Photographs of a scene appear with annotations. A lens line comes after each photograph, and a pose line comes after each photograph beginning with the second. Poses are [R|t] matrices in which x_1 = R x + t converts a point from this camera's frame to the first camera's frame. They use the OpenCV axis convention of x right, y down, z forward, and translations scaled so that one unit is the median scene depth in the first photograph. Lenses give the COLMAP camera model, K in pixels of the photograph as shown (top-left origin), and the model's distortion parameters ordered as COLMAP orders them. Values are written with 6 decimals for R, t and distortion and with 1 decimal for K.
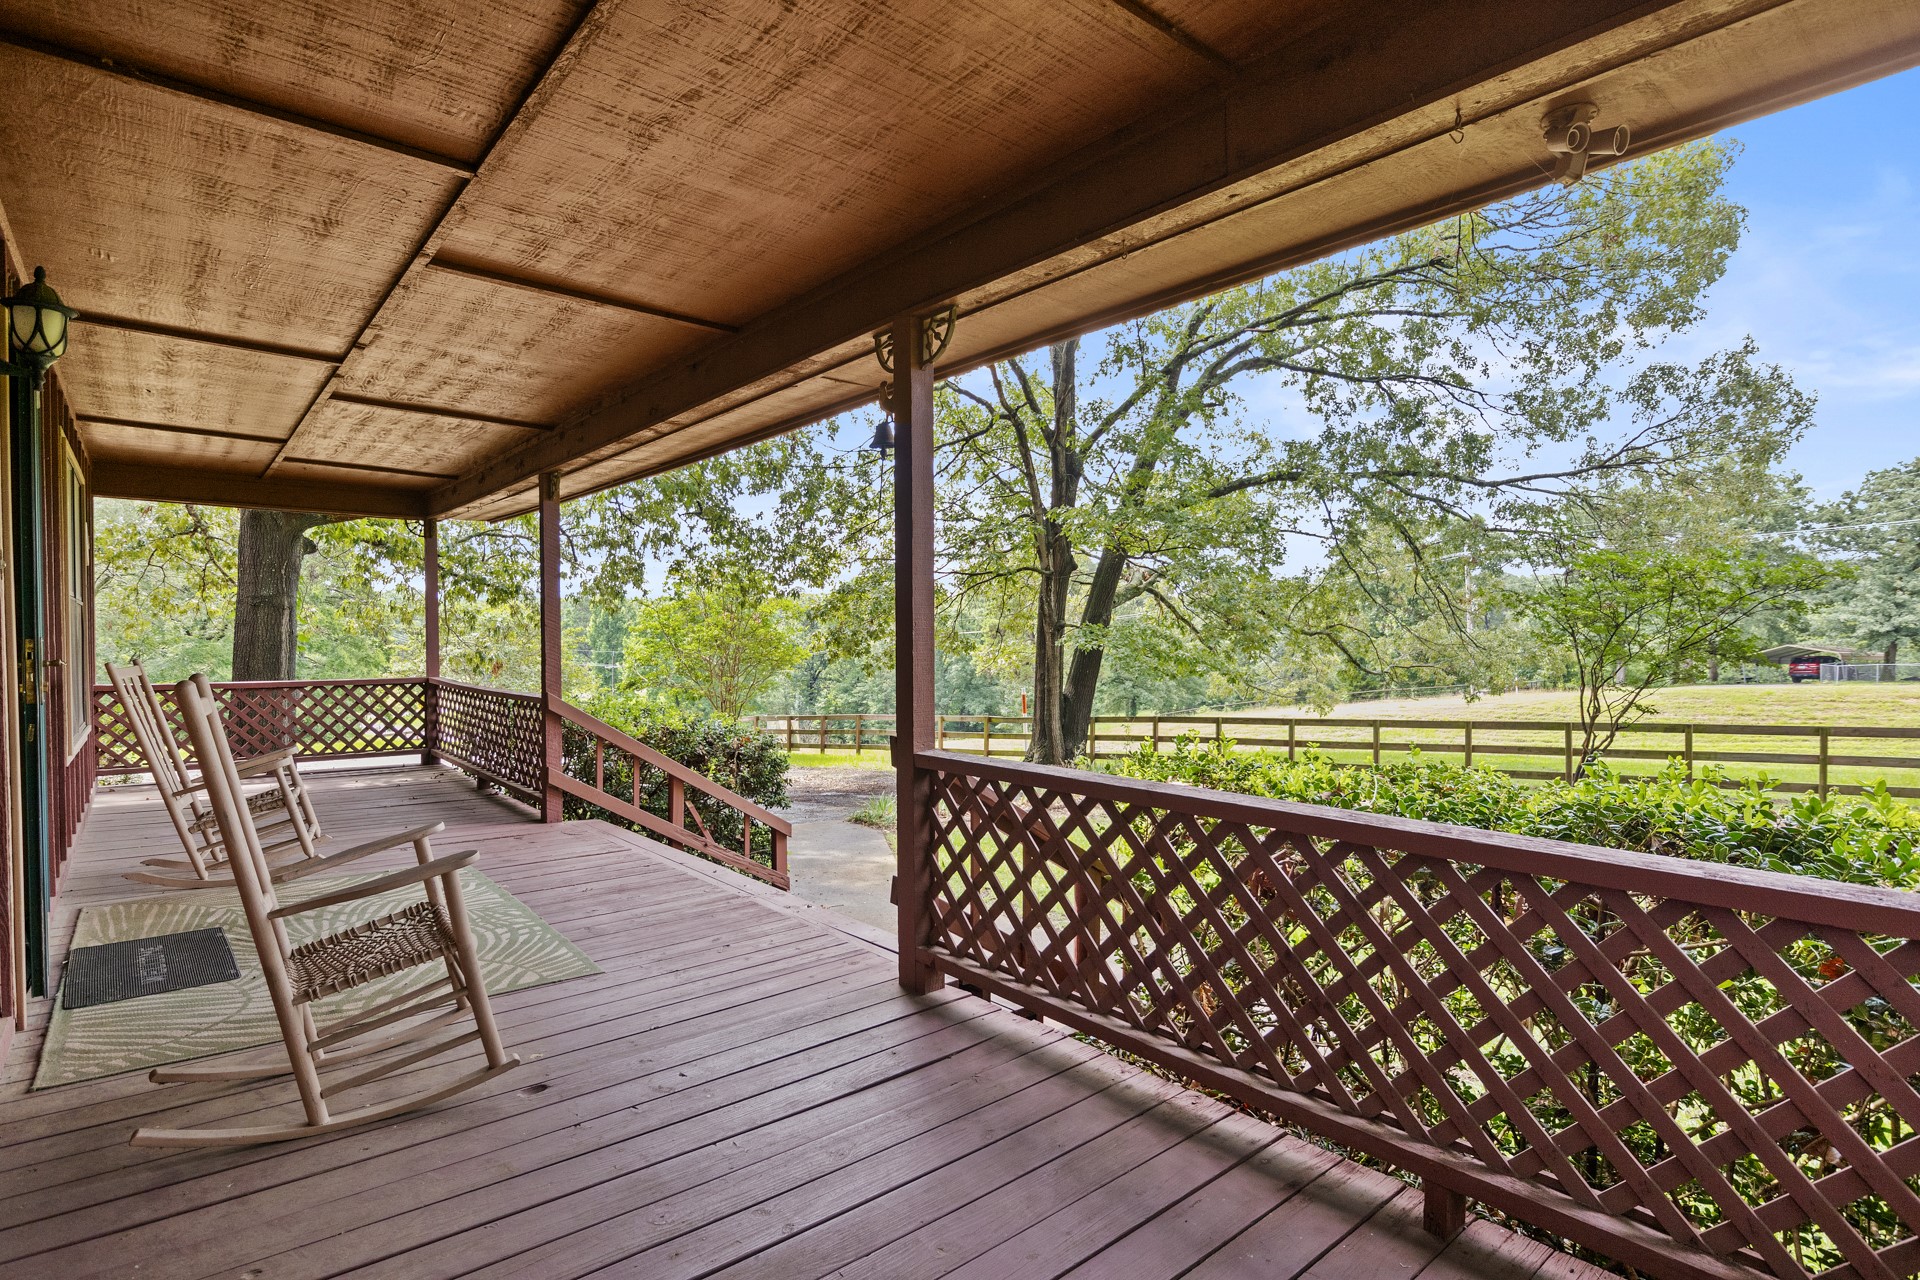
lens RADIAL K [[967.0, 0, 966.7], [0, 967.0, 642.9], [0, 0, 1]] dist [-0.009046, -0.000799]
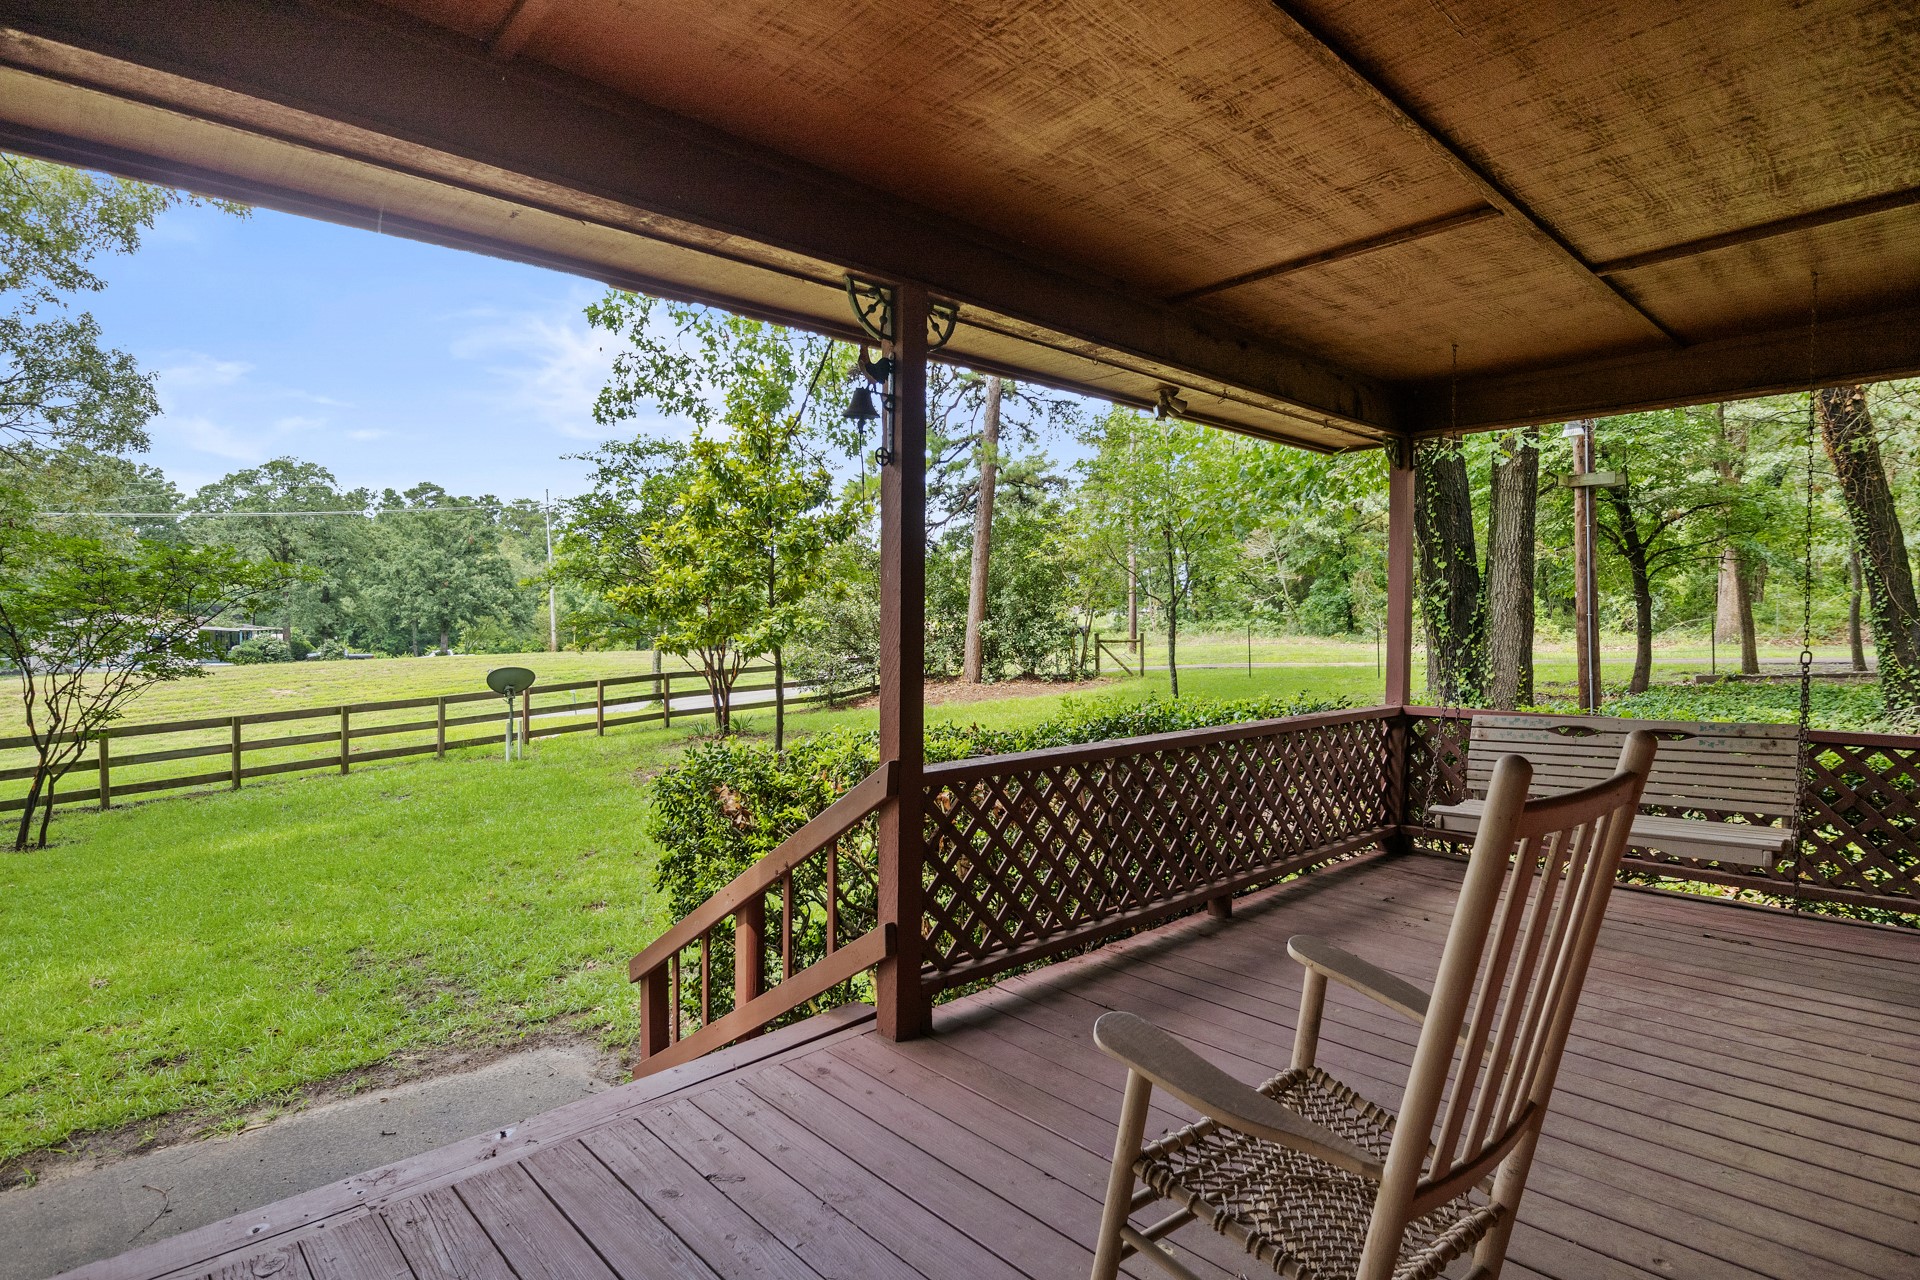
lens RADIAL K [[967.0, 0, 965.6], [0, 967.0, 633.8], [0, 0, 1]] dist [-0.009046, -0.000799]
pose [[-0.042018, -0.009415, 0.999072, -1.072910], [0.013123, 0.999864, 0.009974, -0.026773], [-0.999031, 0.013530, -0.041889, 1.106102]]
